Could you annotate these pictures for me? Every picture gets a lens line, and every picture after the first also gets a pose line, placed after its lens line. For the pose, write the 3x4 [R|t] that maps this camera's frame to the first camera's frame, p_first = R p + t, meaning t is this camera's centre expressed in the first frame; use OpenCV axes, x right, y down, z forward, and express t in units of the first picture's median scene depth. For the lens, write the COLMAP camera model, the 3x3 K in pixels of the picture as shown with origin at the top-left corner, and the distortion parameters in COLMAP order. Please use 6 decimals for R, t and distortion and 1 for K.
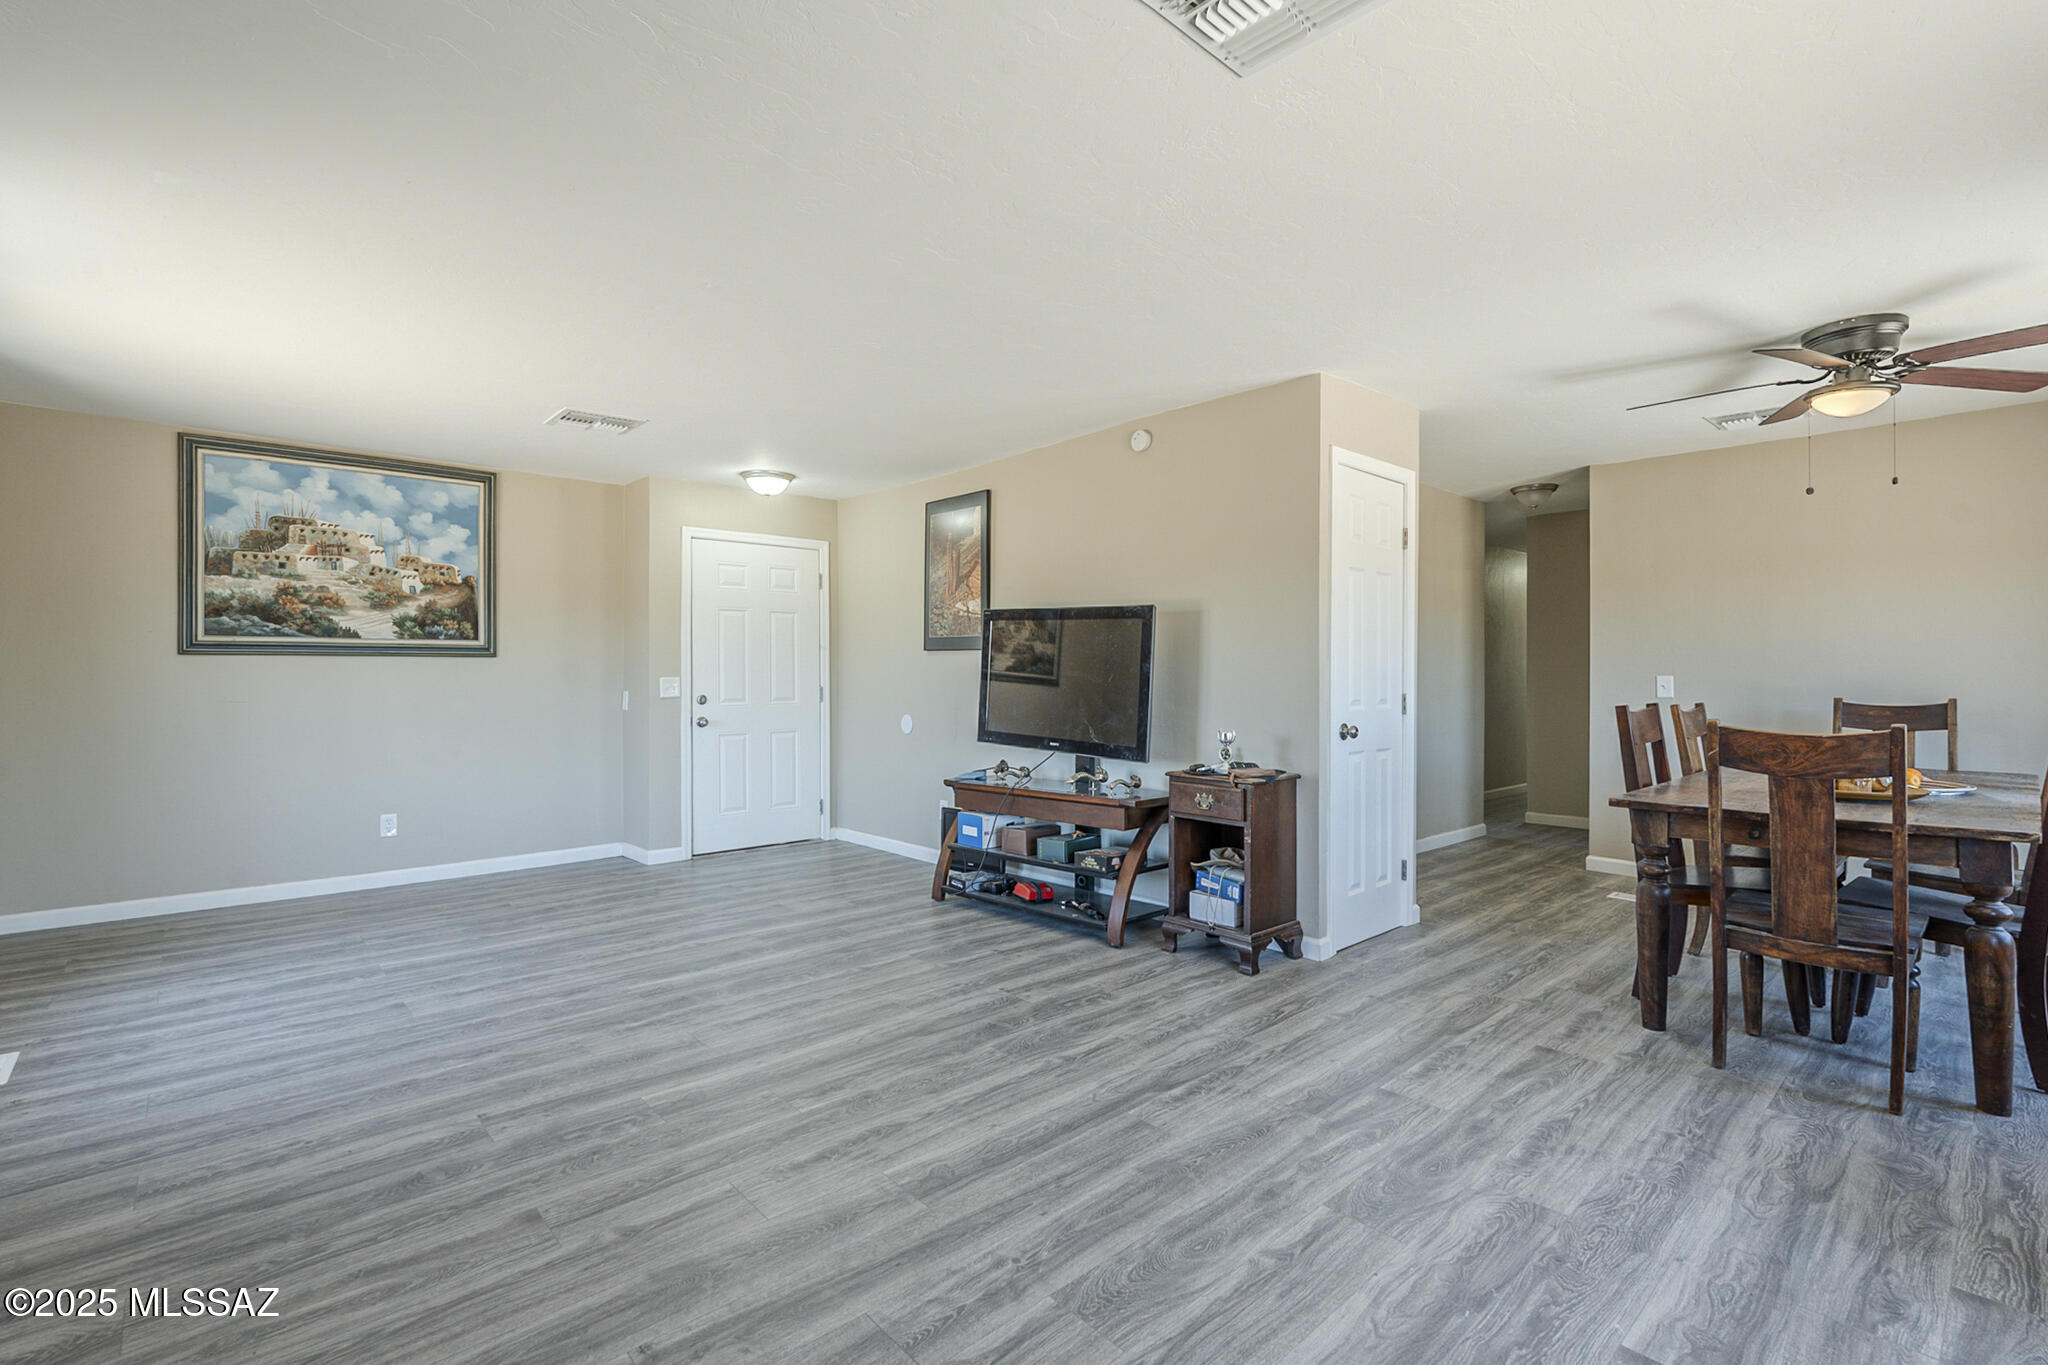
lens RADIAL K [[919.9, 0, 1064.9], [0, 919.9, 680.2], [0, 0, 1]] dist [-0.027009, 0.001127]
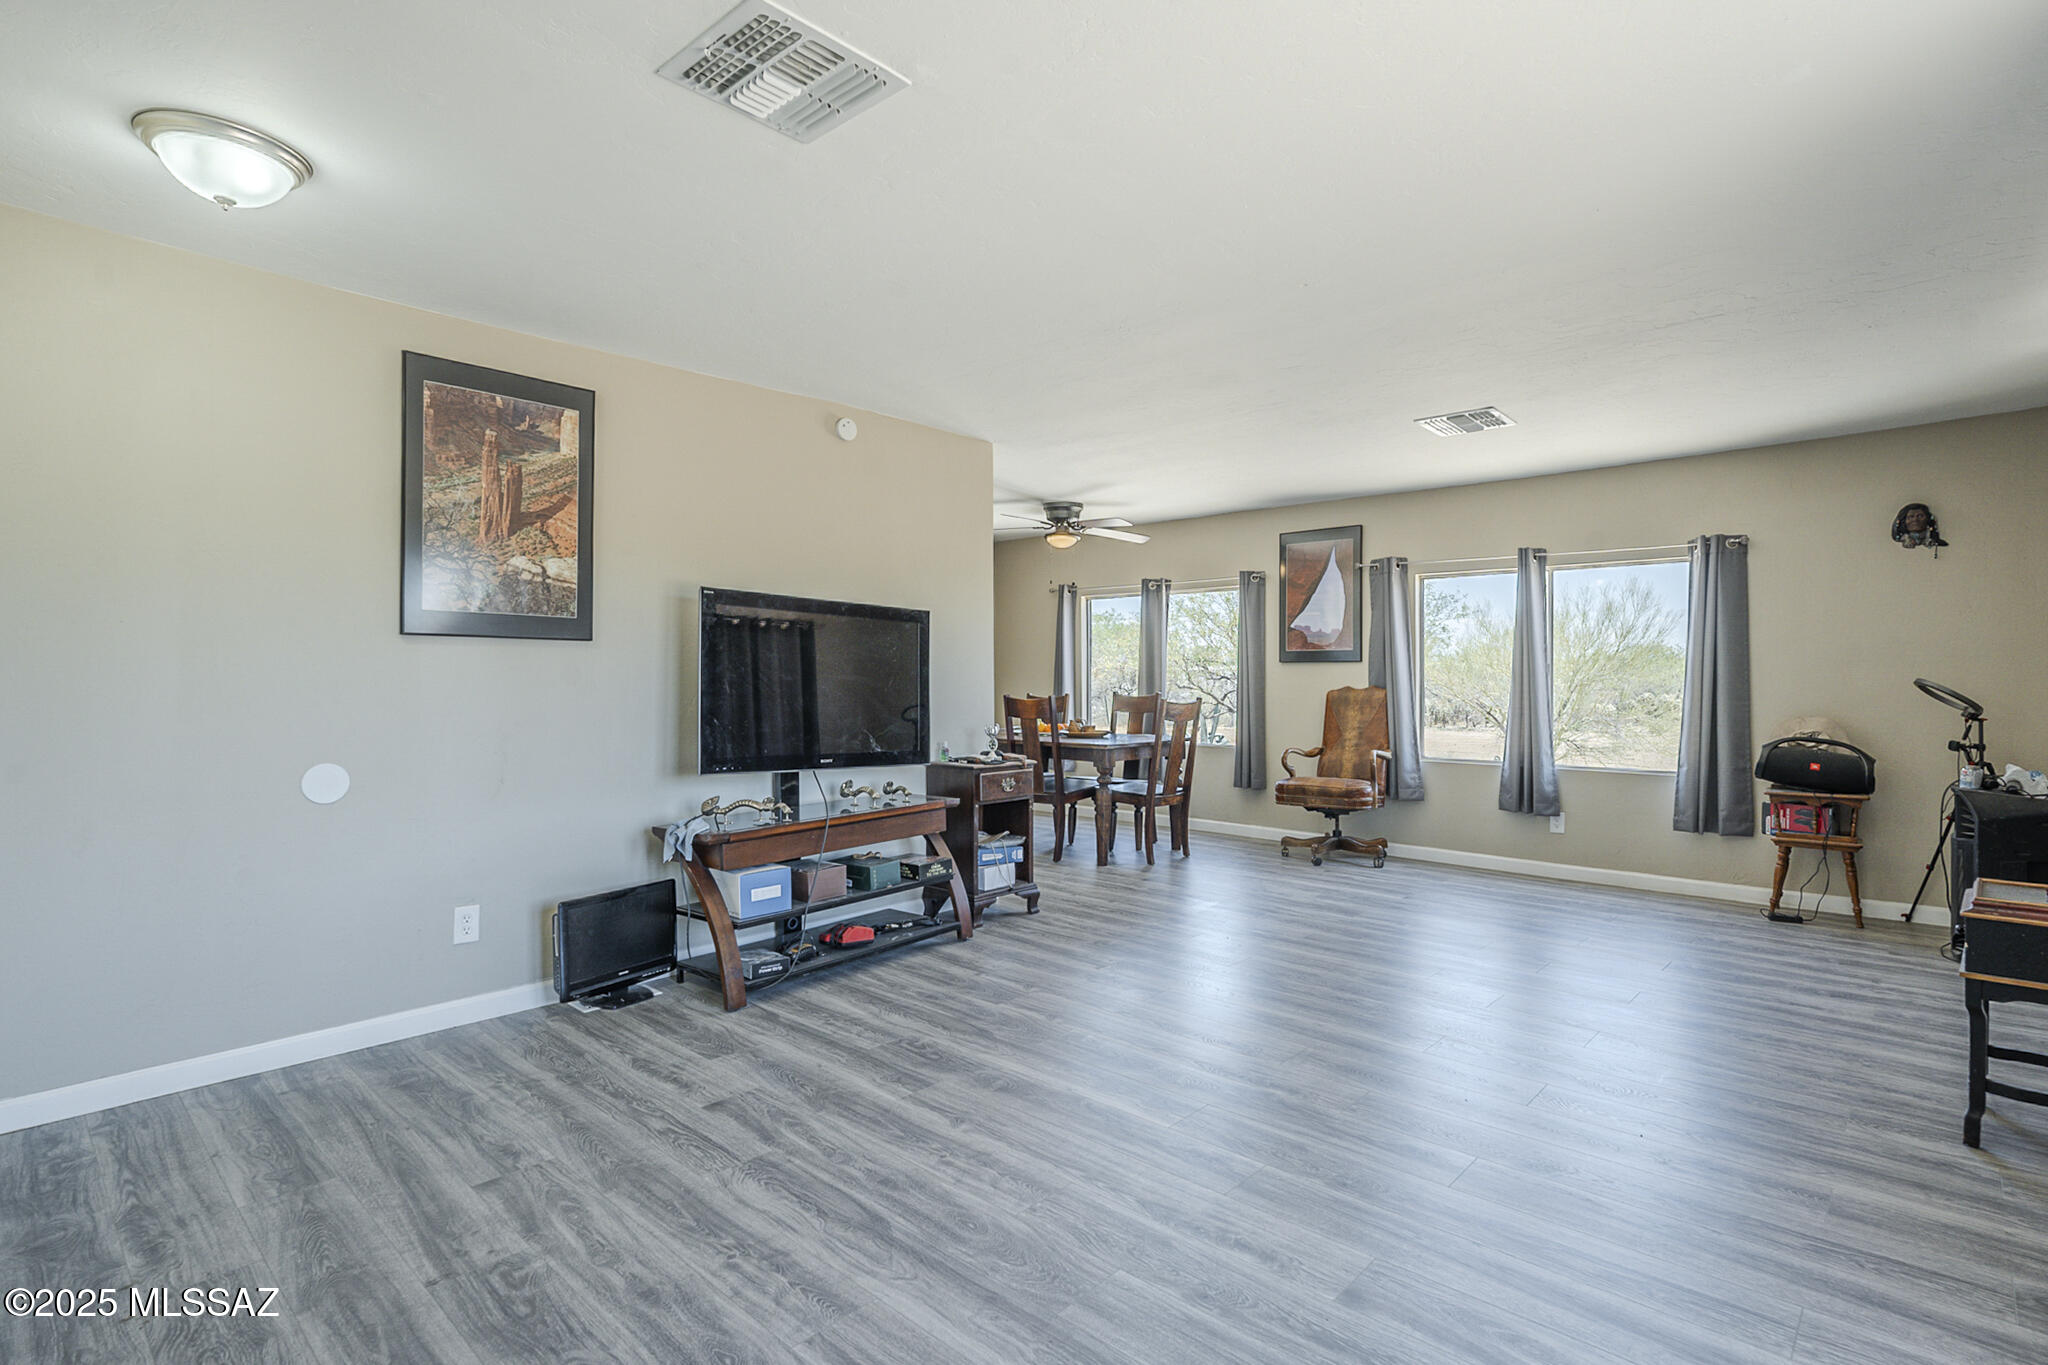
lens RADIAL K [[1009.4, 0, 1022.8], [0, 1009.4, 653.8], [0, 0, 1]] dist [0.042591, -0.020132]
pose [[-0.065253, 0.015096, 0.997755, -1.013090], [0.004568, 0.999880, -0.014830, -0.014705], [-0.997858, 0.003590, -0.065314, 0.929826]]
